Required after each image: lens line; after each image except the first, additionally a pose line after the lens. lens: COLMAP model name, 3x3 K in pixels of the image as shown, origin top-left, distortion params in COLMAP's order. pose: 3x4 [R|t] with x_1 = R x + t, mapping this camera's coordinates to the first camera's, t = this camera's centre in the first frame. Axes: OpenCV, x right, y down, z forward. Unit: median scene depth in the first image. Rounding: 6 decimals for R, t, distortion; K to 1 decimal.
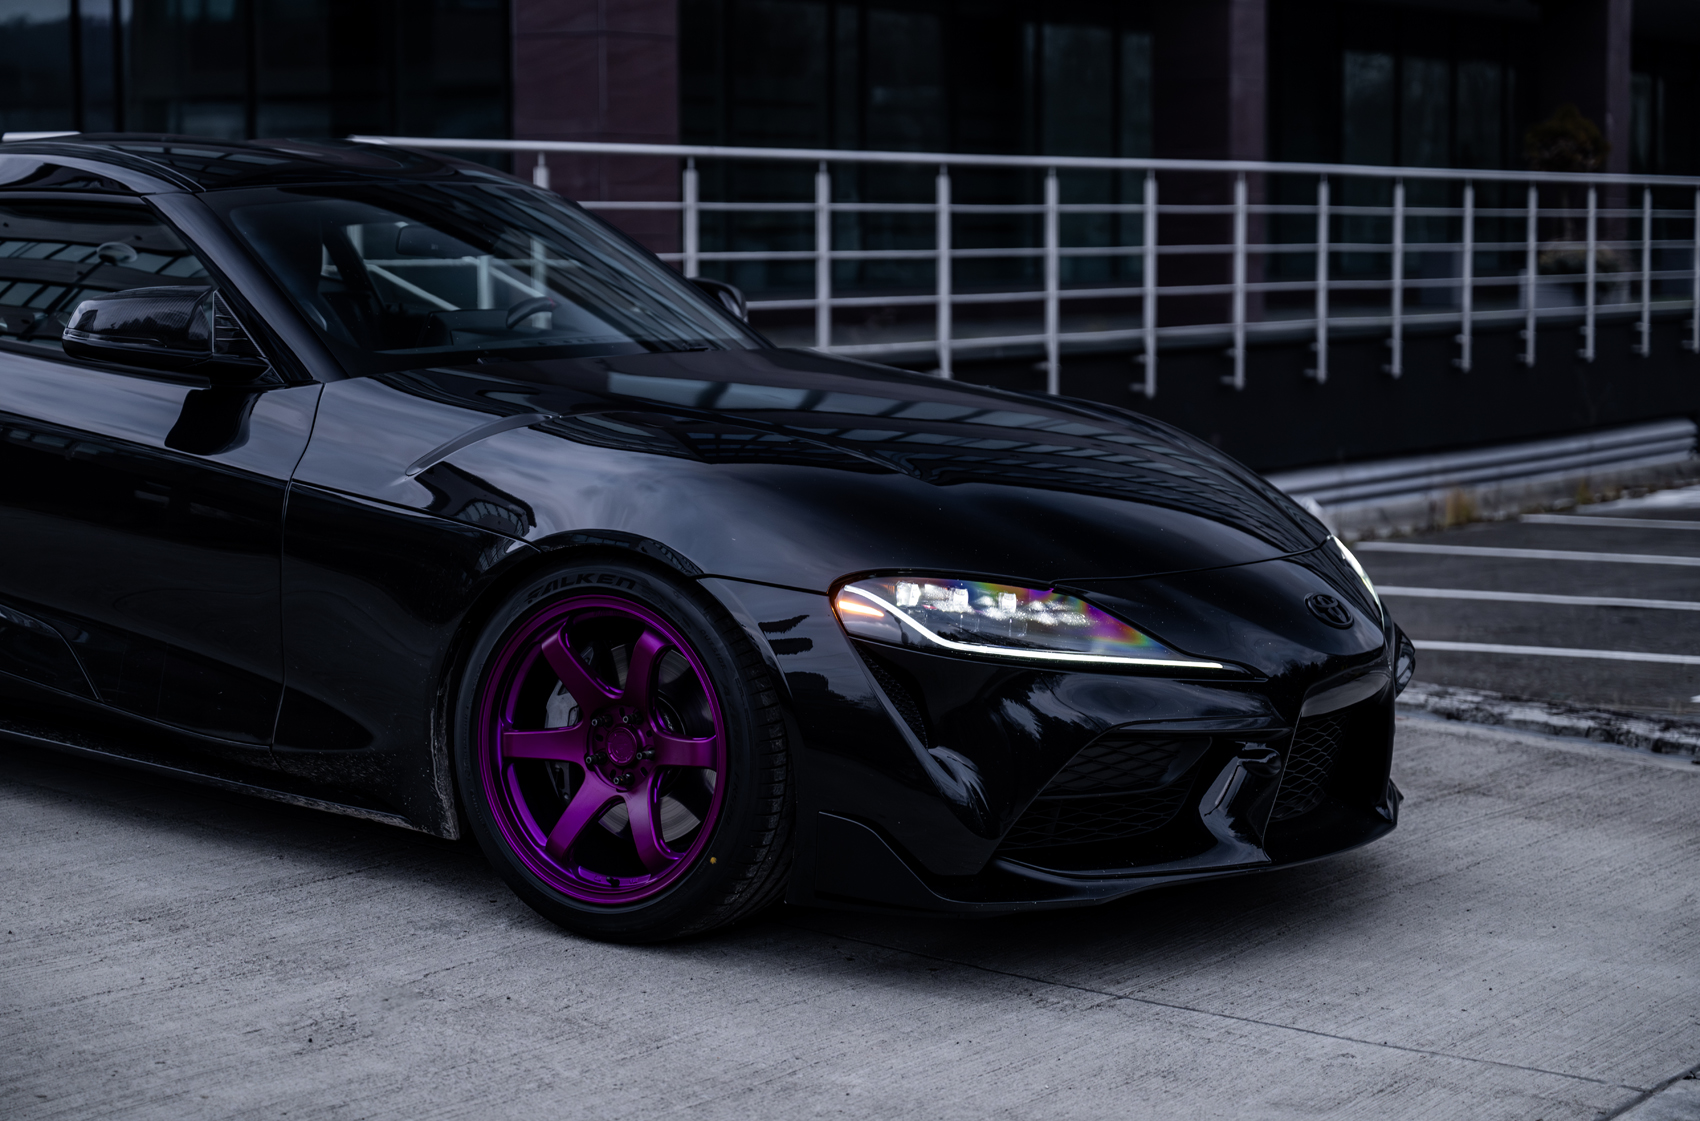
lens RADIAL K [[3441.6, 0, 850.0], [0, 3441.6, 560.5], [0, 0, 1]] dist [-0.000060, 0.143725]
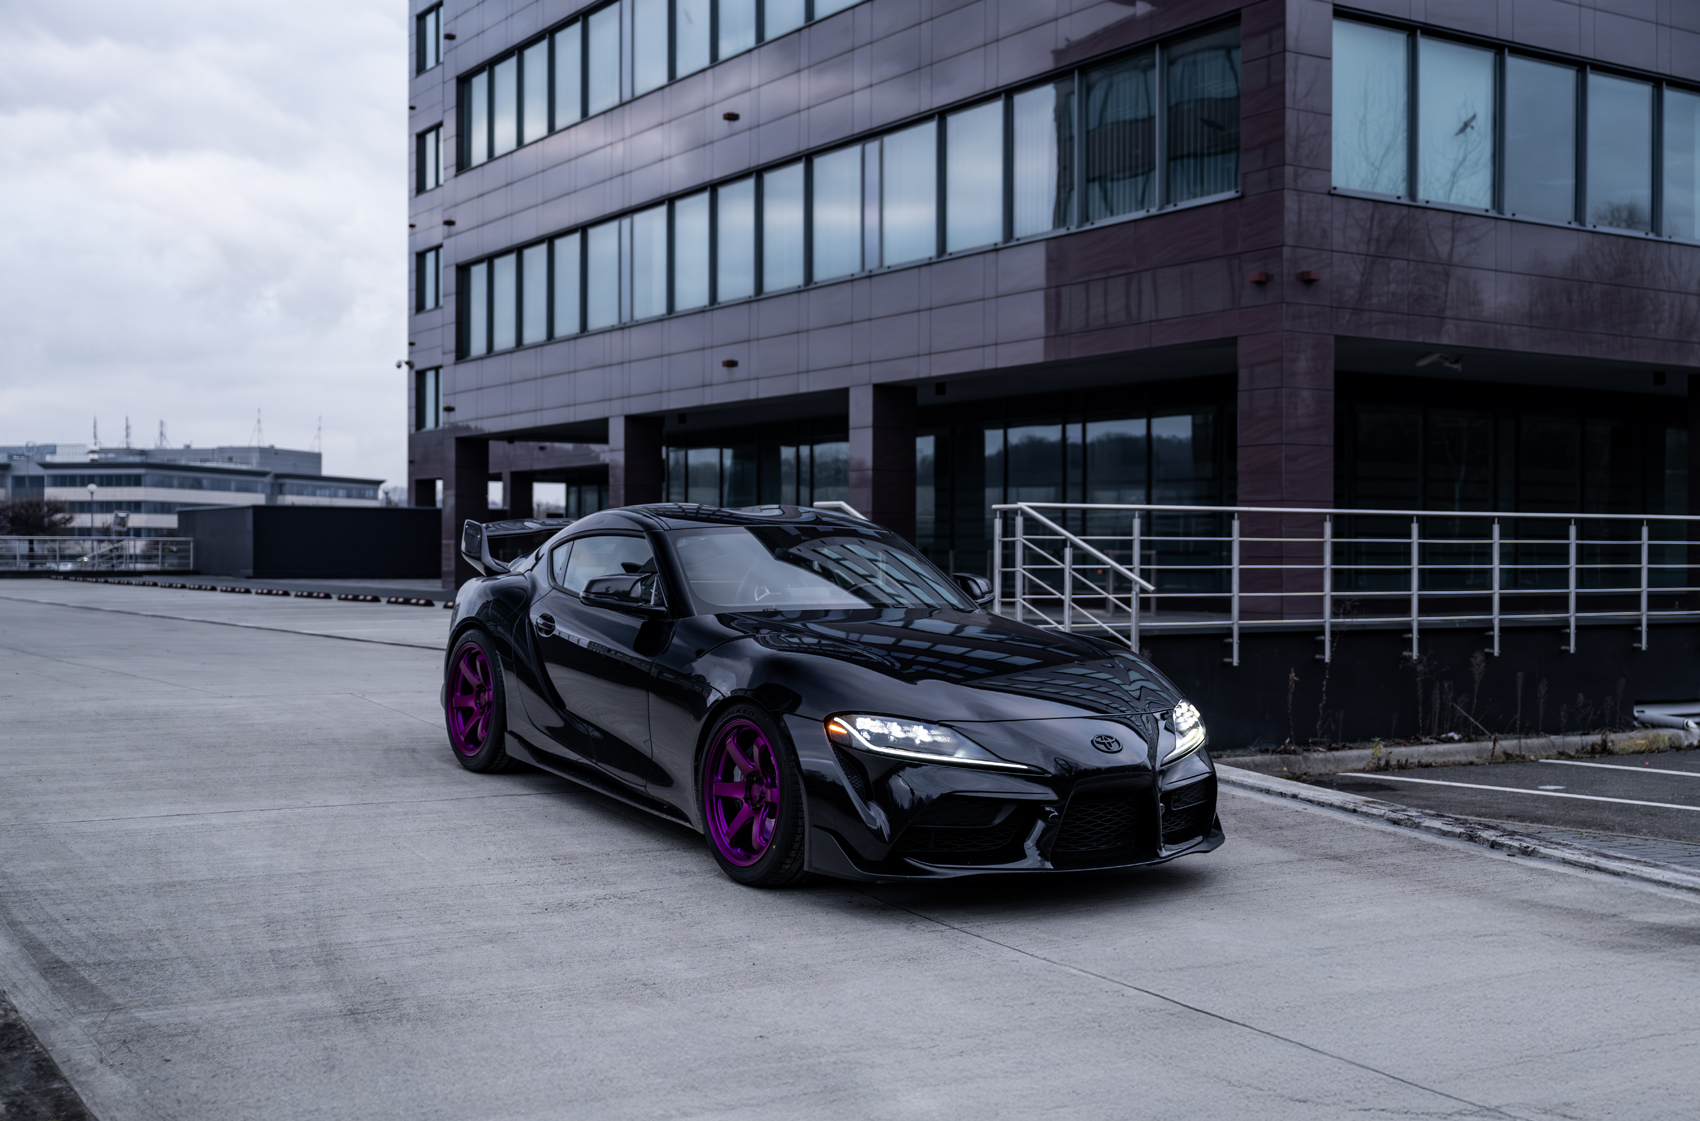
lens RADIAL K [[1979.4, 0, 850.0], [0, 1979.4, 560.5], [0, 0, 1]] dist [-0.015919, 0.001267]
pose [[0.918226, 0.007514, -0.395985, 0.452820], [-0.044247, 0.995507, -0.083712, 0.011643], [0.393577, 0.094387, 0.914433, -0.087694]]
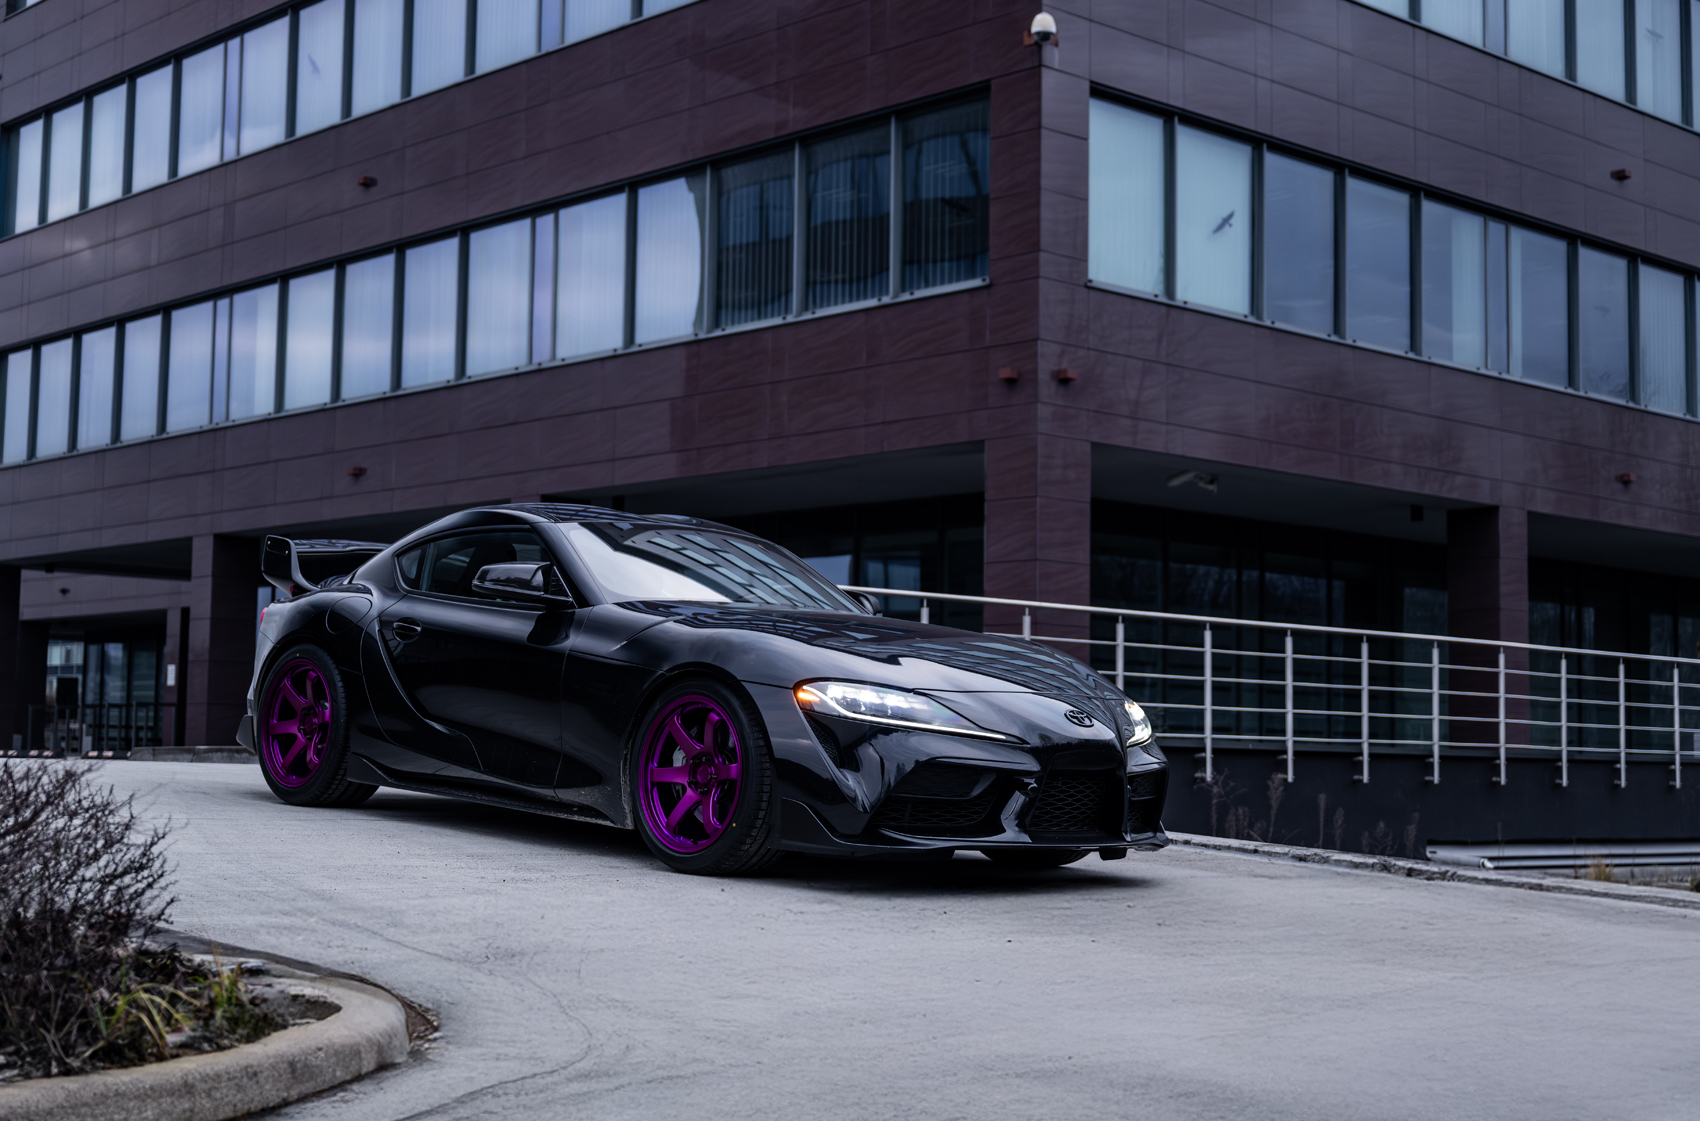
lens RADIAL K [[2414.0, 0, 848.5], [0, 2414.0, 532.7], [0, 0, 1]] dist [-0.010763, 0.015326]
pose [[0.975974, -0.004834, -0.217833, 0.306716], [-0.037834, 0.980807, -0.191277, 0.174341], [0.214576, 0.194922, 0.957059, -0.309215]]
